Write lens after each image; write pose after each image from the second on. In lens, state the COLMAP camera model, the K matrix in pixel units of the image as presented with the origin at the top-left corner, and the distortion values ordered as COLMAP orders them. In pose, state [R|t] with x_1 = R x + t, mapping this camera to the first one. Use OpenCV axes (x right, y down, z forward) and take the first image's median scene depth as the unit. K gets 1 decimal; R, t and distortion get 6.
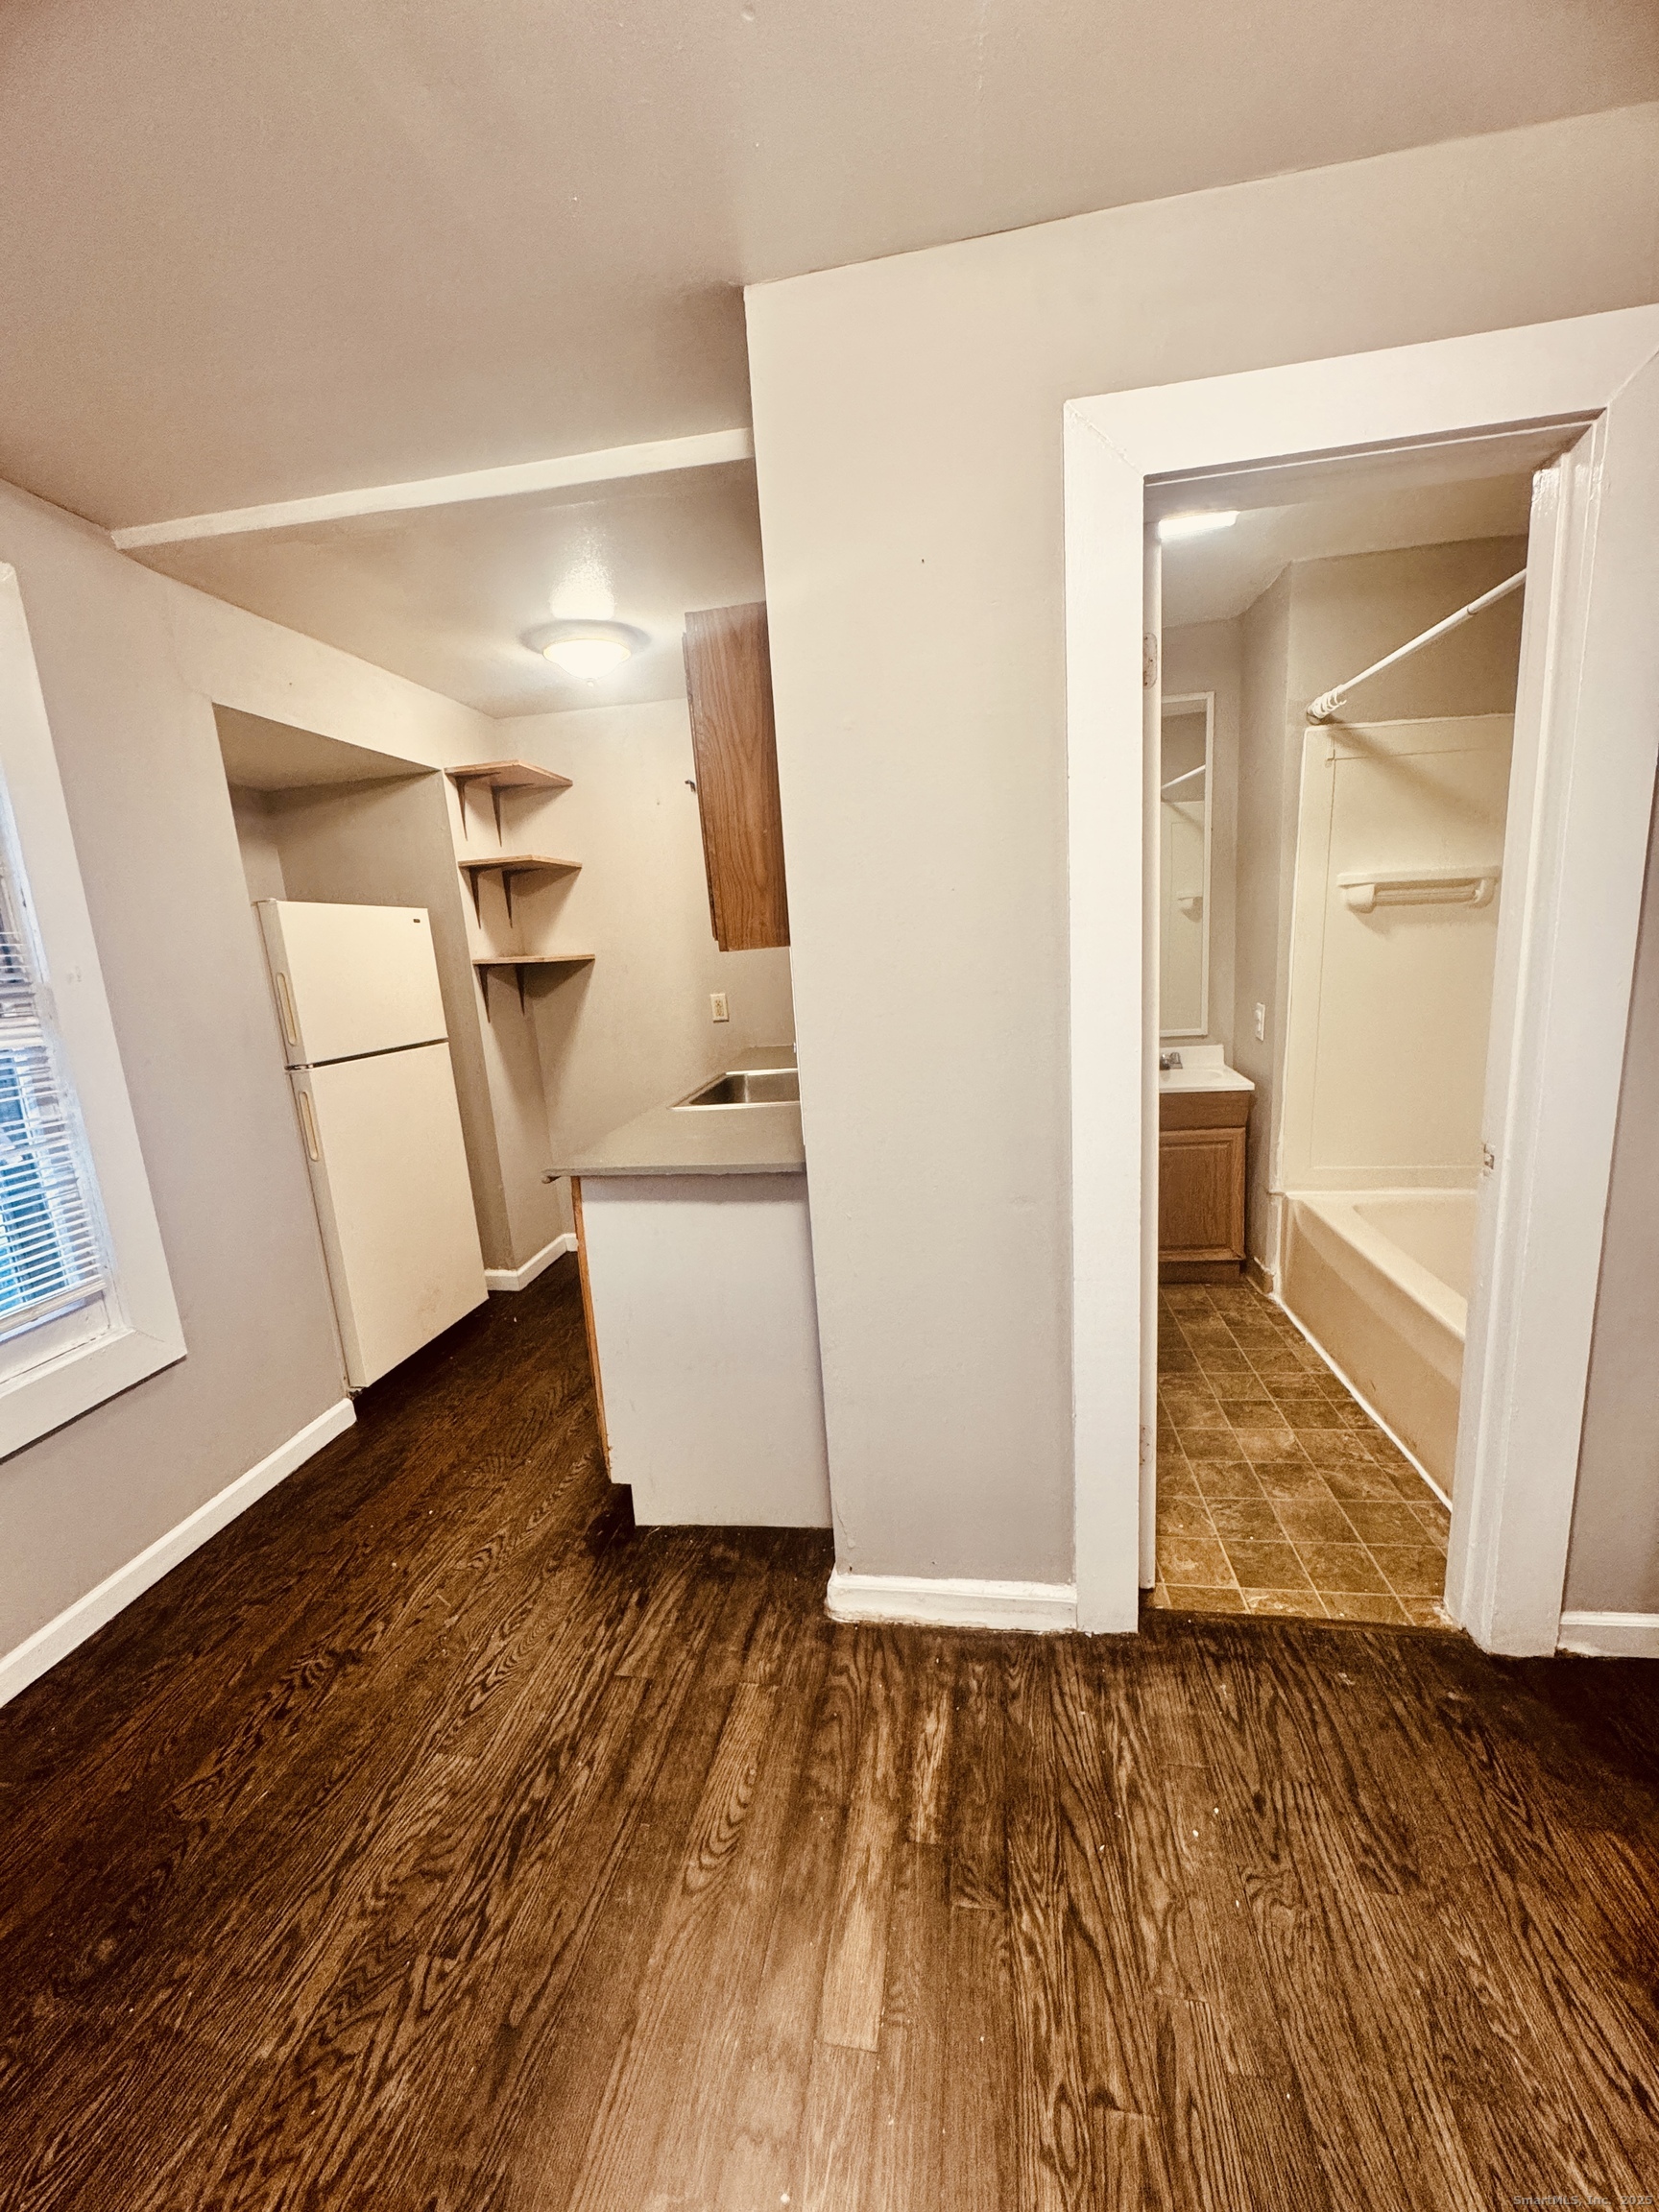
lens RADIAL K [[881.1, 0, 826.8], [0, 881.1, 1106.4], [0, 0, 1]] dist [-0.001480, 0.000071]
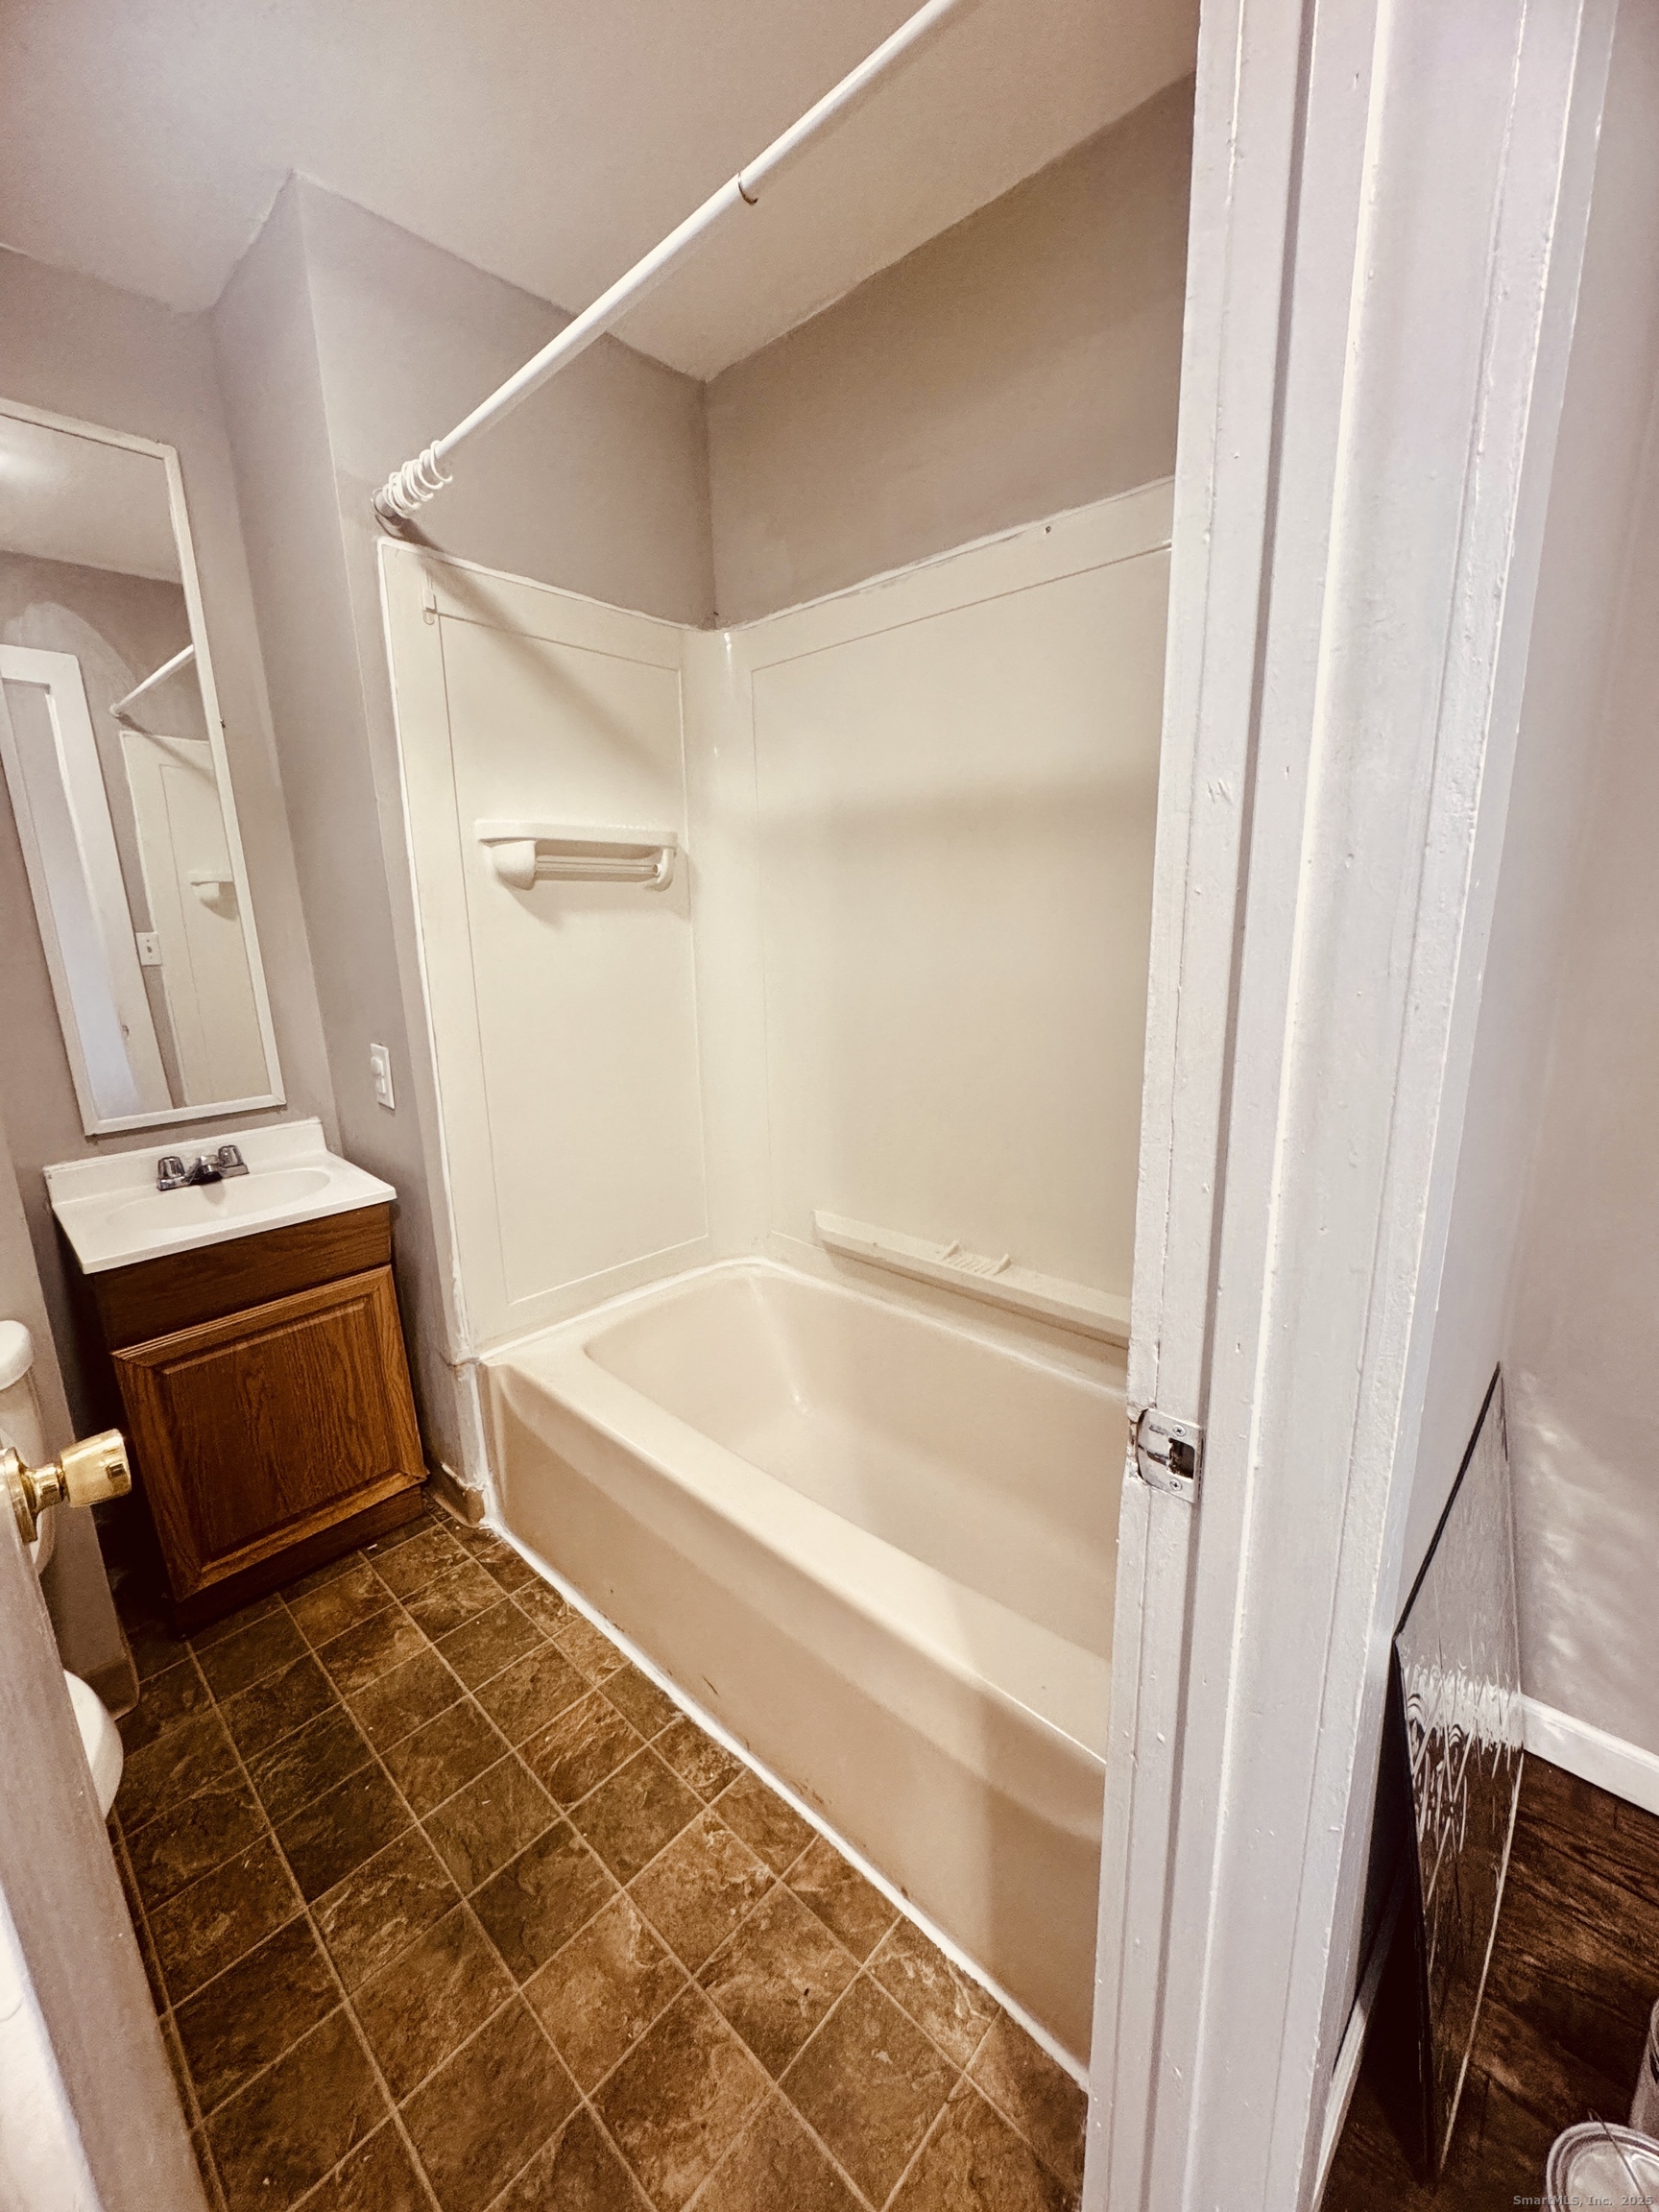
lens RADIAL K [[881.1, 0, 830.0], [0, 881.1, 1107.8], [0, 0, 1]] dist [-0.001480, 0.000071]
pose [[0.561769, -0.136275, 0.815993, 0.265571], [0.153244, 0.986411, 0.059235, -0.092122], [-0.812977, 0.091770, 0.575019, 0.623185]]
